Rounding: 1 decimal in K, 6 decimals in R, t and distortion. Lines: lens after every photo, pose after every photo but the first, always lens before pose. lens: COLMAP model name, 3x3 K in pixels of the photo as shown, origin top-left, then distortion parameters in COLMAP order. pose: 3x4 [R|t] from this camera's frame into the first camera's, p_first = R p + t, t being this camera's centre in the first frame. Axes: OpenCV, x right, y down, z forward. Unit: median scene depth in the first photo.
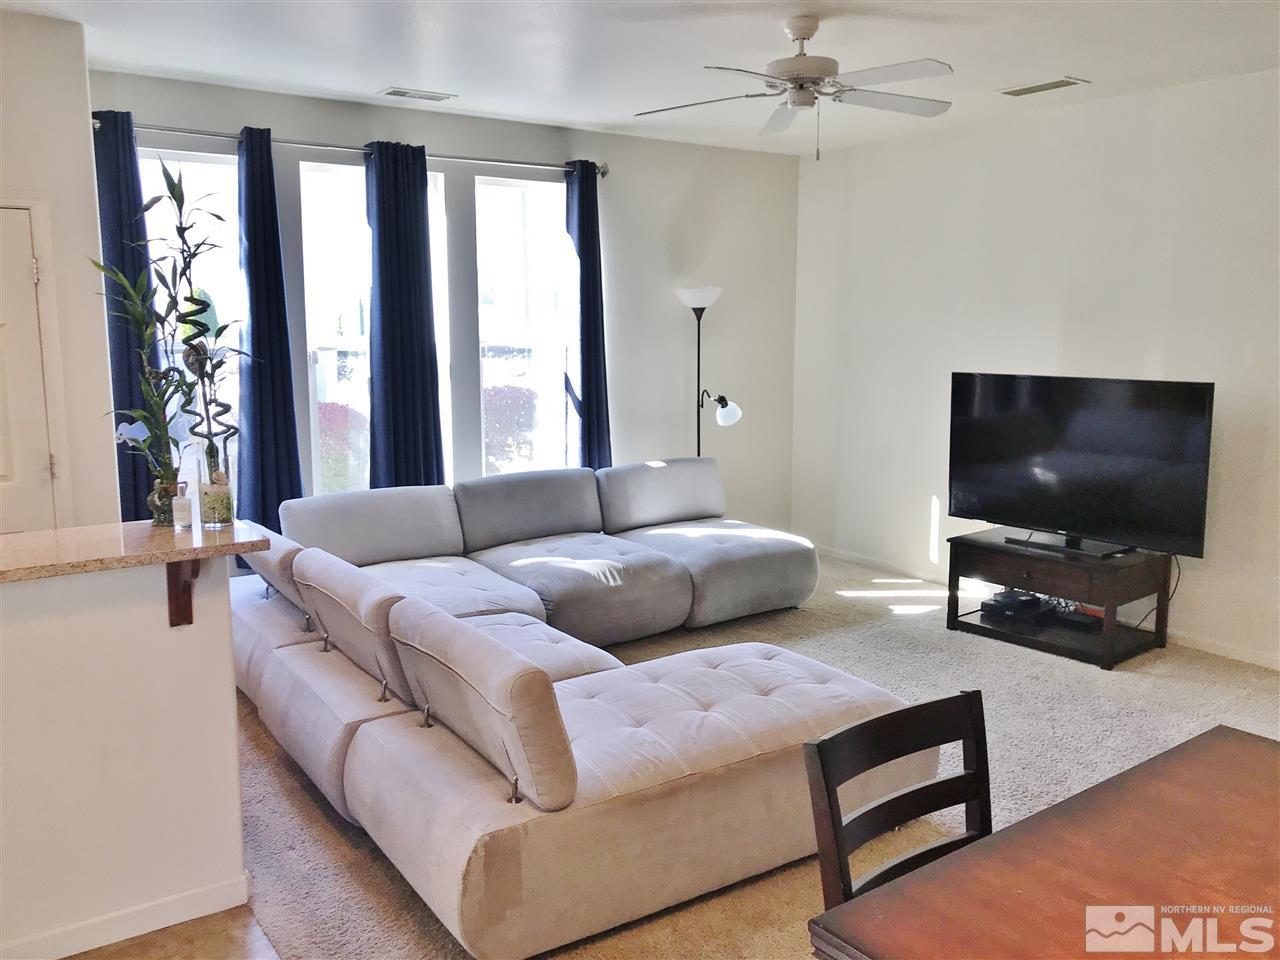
lens RADIAL K [[1050.9, 0, 640.4], [0, 1050.9, 471.2], [0, 0, 1]] dist [0.017469, -0.020900]
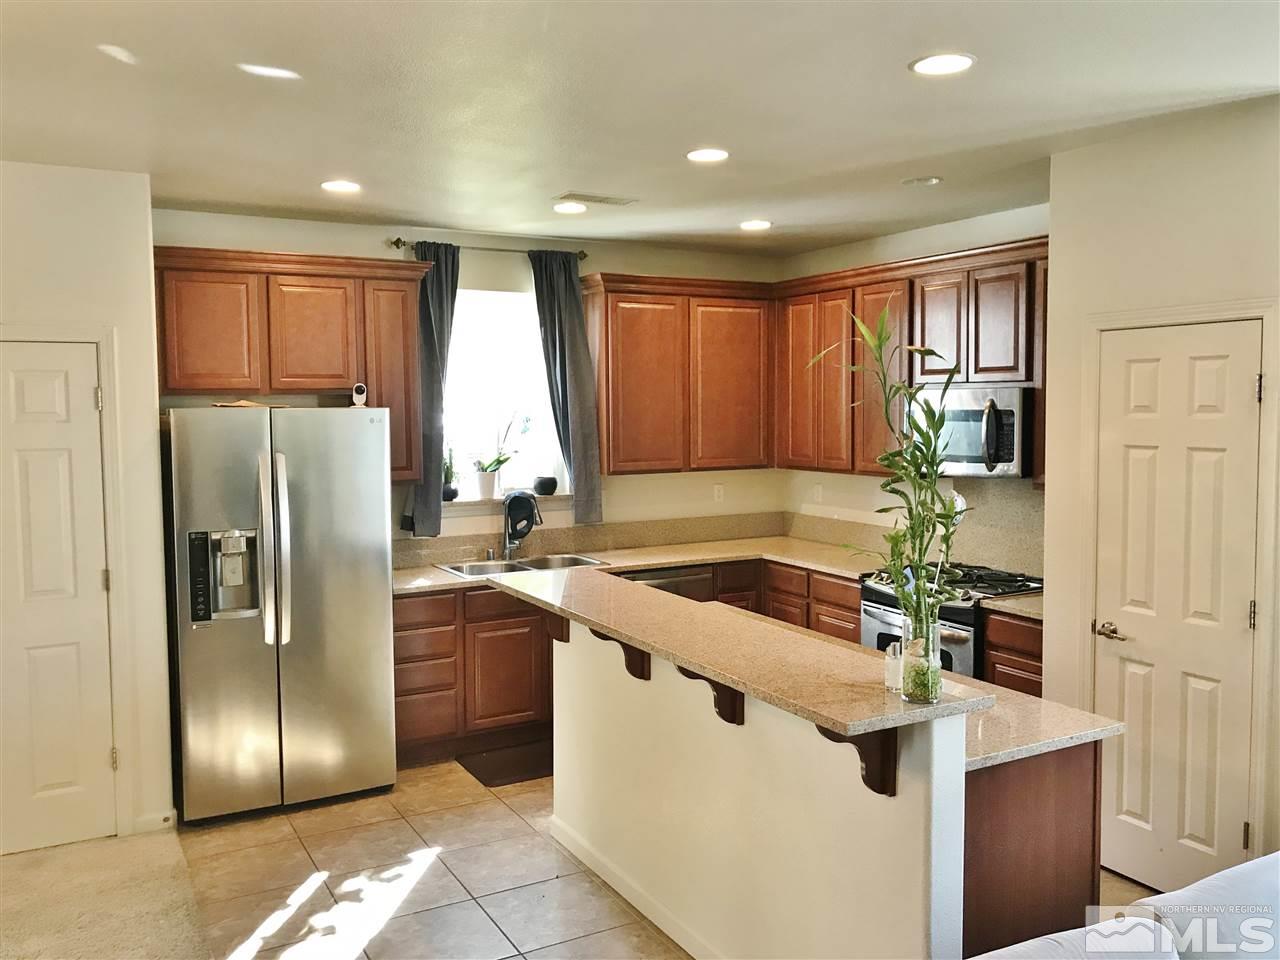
lens RADIAL K [[1050.9, 0, 643.9], [0, 1050.9, 466.6], [0, 0, 1]] dist [0.017469, -0.020900]
pose [[-0.112324, 0.061884, -0.991743, 0.276940], [-0.132478, 0.988216, 0.076669, -0.102262], [0.984801, 0.139995, -0.102802, 0.483697]]
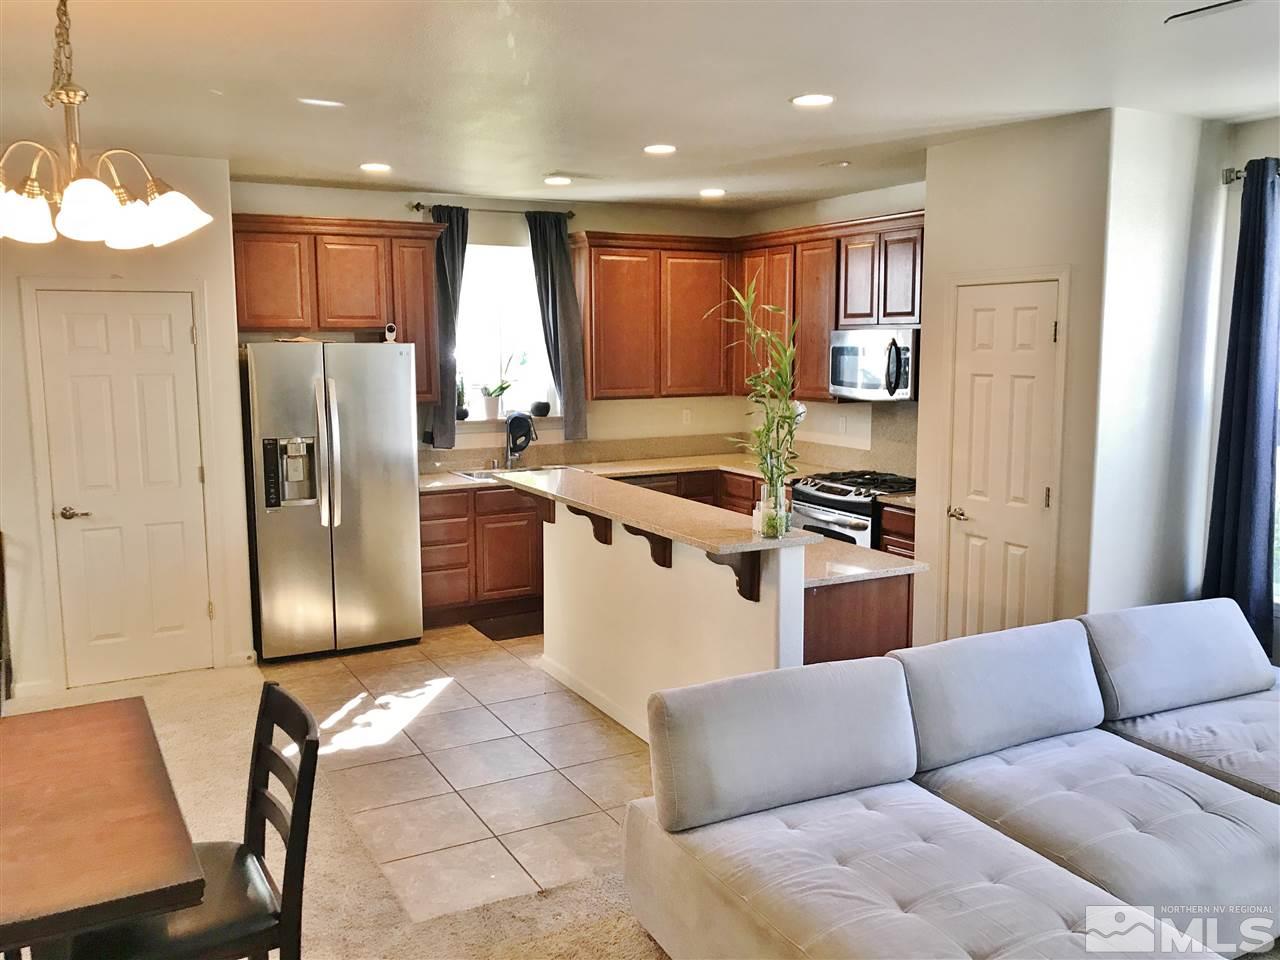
lens RADIAL K [[1050.9, 0, 638.4], [0, 1050.9, 471.1], [0, 0, 1]] dist [0.017469, -0.020900]
pose [[-0.123724, 0.125851, -0.984304, 0.533736], [-0.136164, 0.980389, 0.142465, -0.114558], [0.982930, 0.151653, -0.104162, 0.552798]]
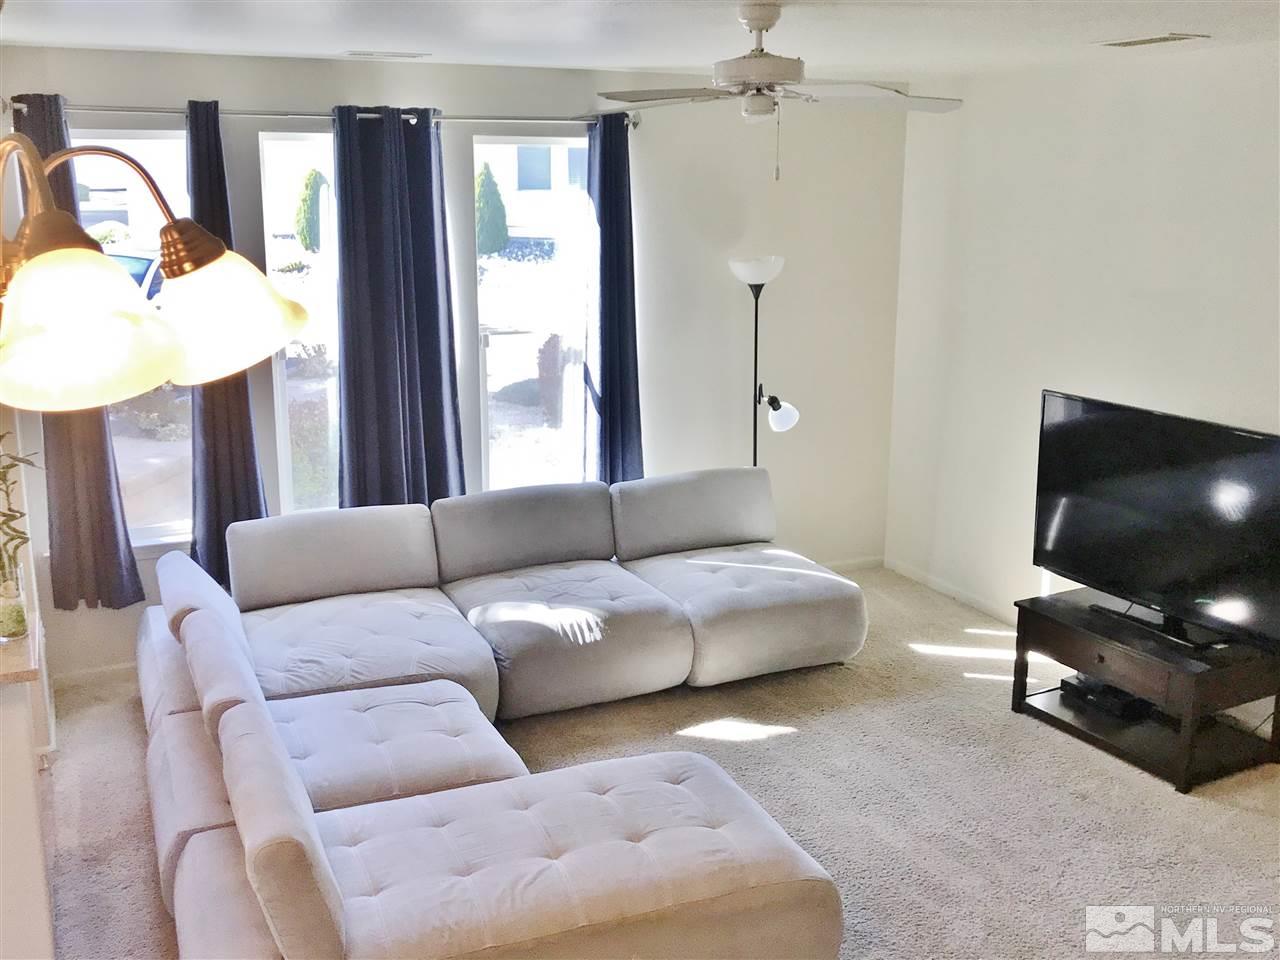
lens RADIAL K [[1283.4, 0, 639.4], [0, 1283.4, 473.9], [0, 0, 1]] dist [0.009891, 0.000000]
pose [[0.982500, 0.046579, -0.180346, 0.203251], [-0.031370, 0.995776, 0.086286, -0.121709], [0.183603, -0.079118, 0.979811, -0.008004]]
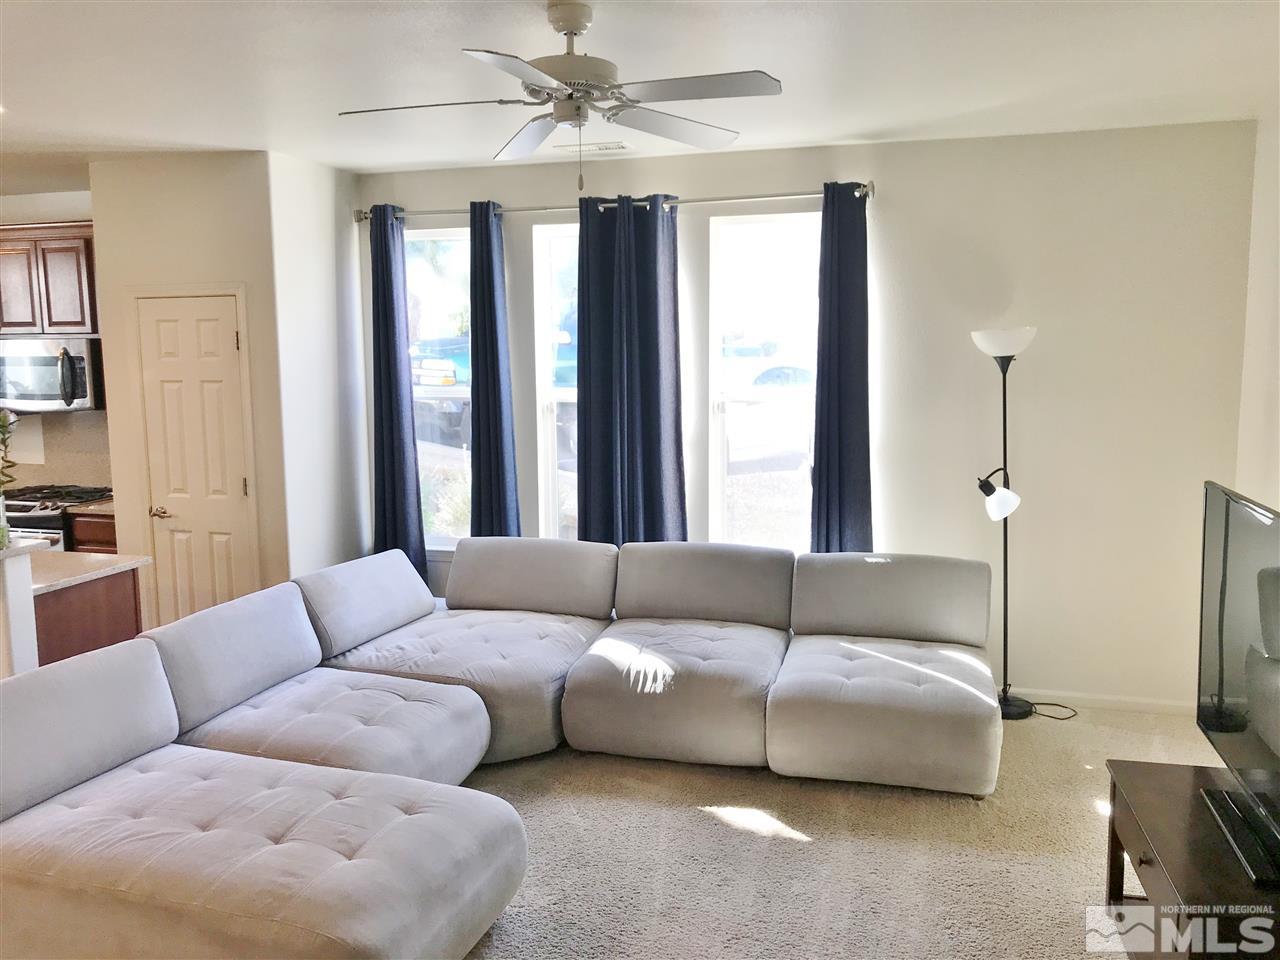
lens RADIAL K [[1050.9, 0, 633.0], [0, 1050.9, 479.4], [0, 0, 1]] dist [0.017469, -0.020900]
pose [[0.608599, 0.096422, -0.787598, 0.645347], [-0.103309, 0.993769, 0.041833, -0.099623], [0.786724, 0.055906, 0.614768, 0.468808]]
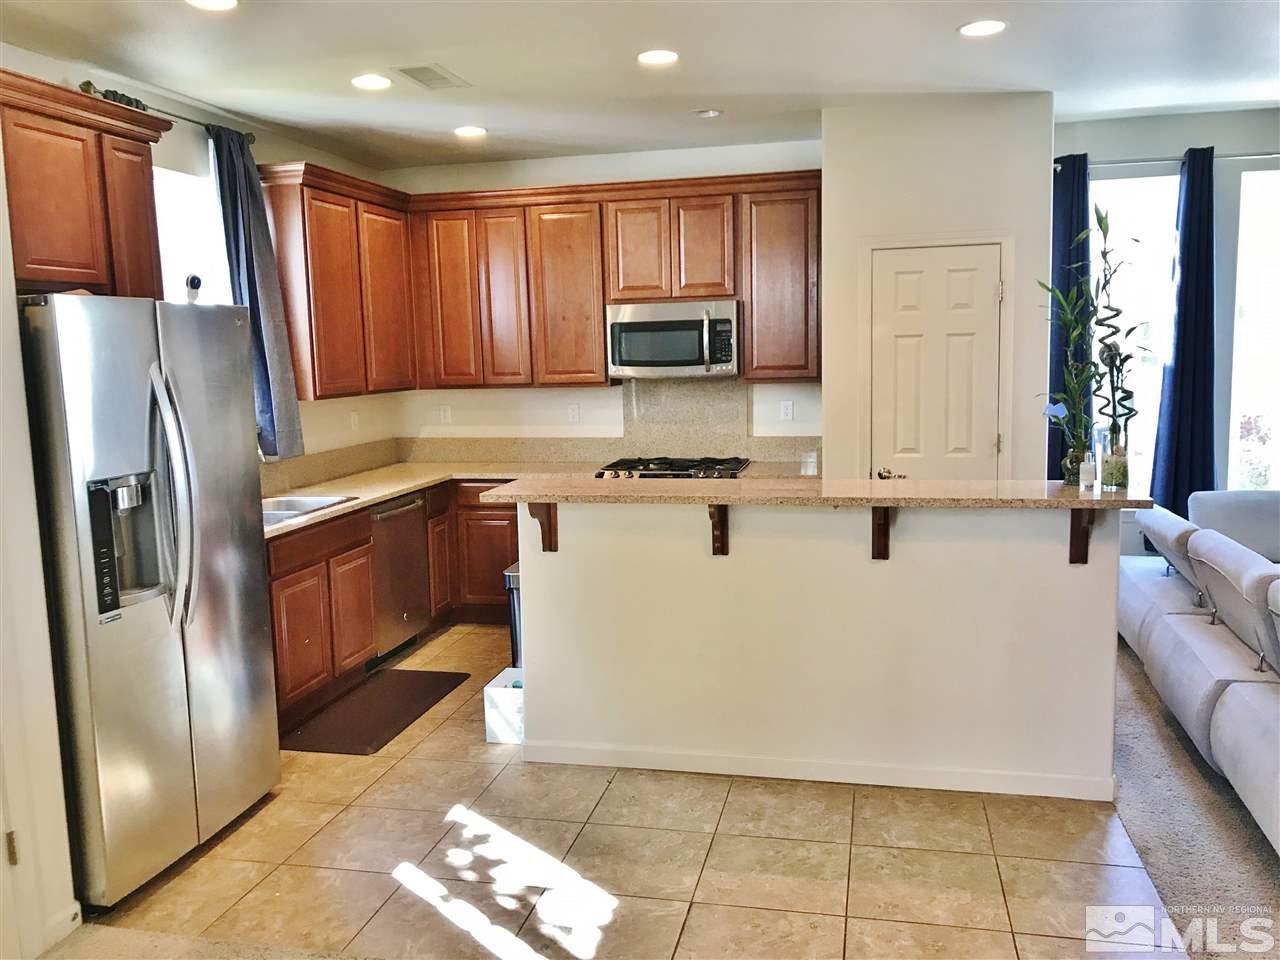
lens RADIAL K [[1050.9, 0, 638.9], [0, 1050.9, 474.2], [0, 0, 1]] dist [0.017469, -0.020900]
pose [[0.662648, 0.073168, -0.745348, 0.088683], [-0.079819, 0.996448, 0.026855, 0.026785], [0.744665, 0.041698, 0.666134, -0.143791]]
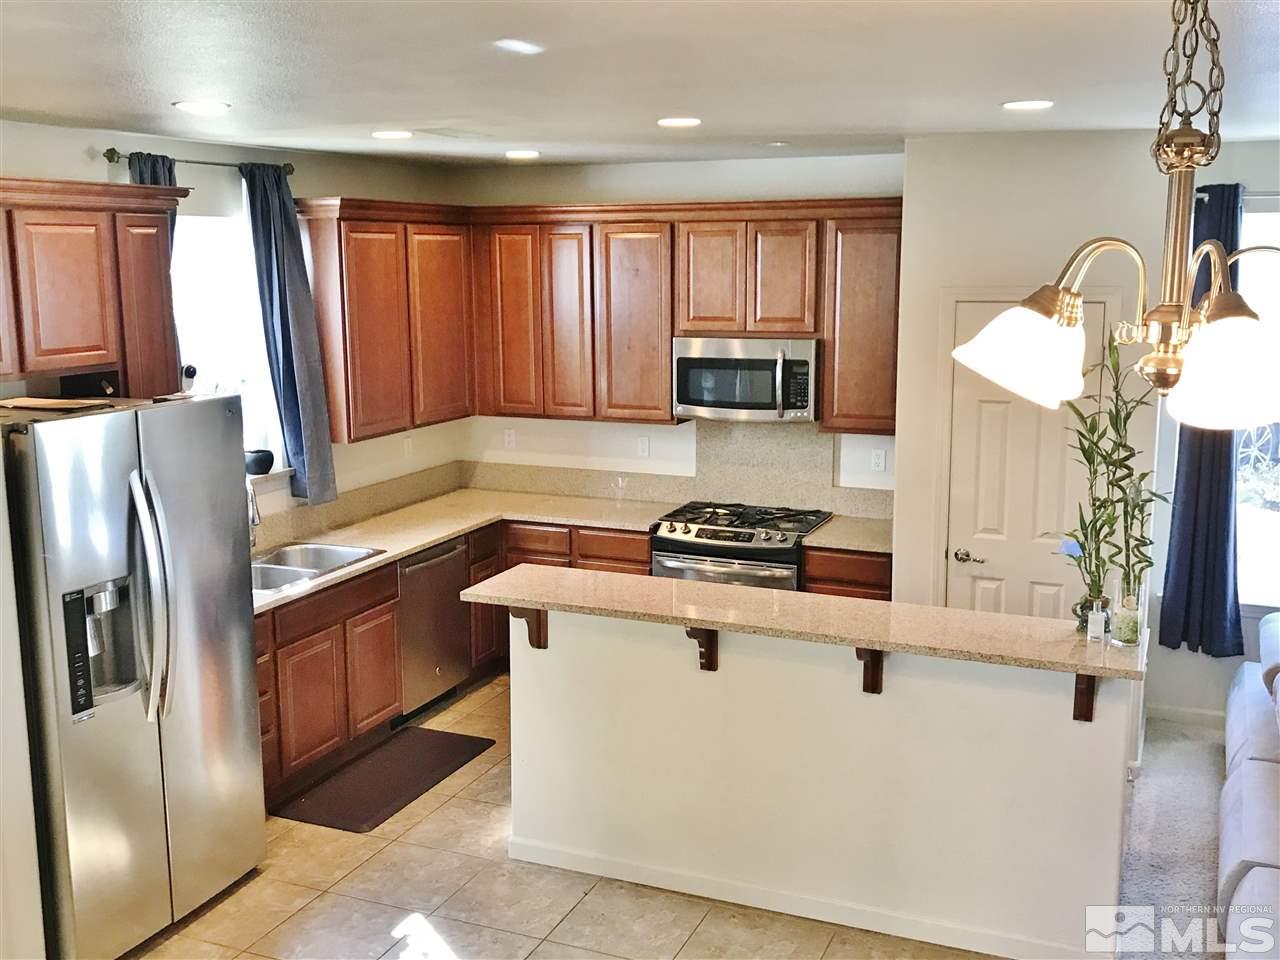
lens RADIAL K [[1283.4, 0, 636.2], [0, 1283.4, 469.2], [0, 0, 1]] dist [0.009891, 0.000000]
pose [[0.519537, 0.137780, -0.843266, 0.263594], [-0.115394, 0.989186, 0.090527, -0.112644], [0.846620, 0.050276, 0.529818, -0.101229]]
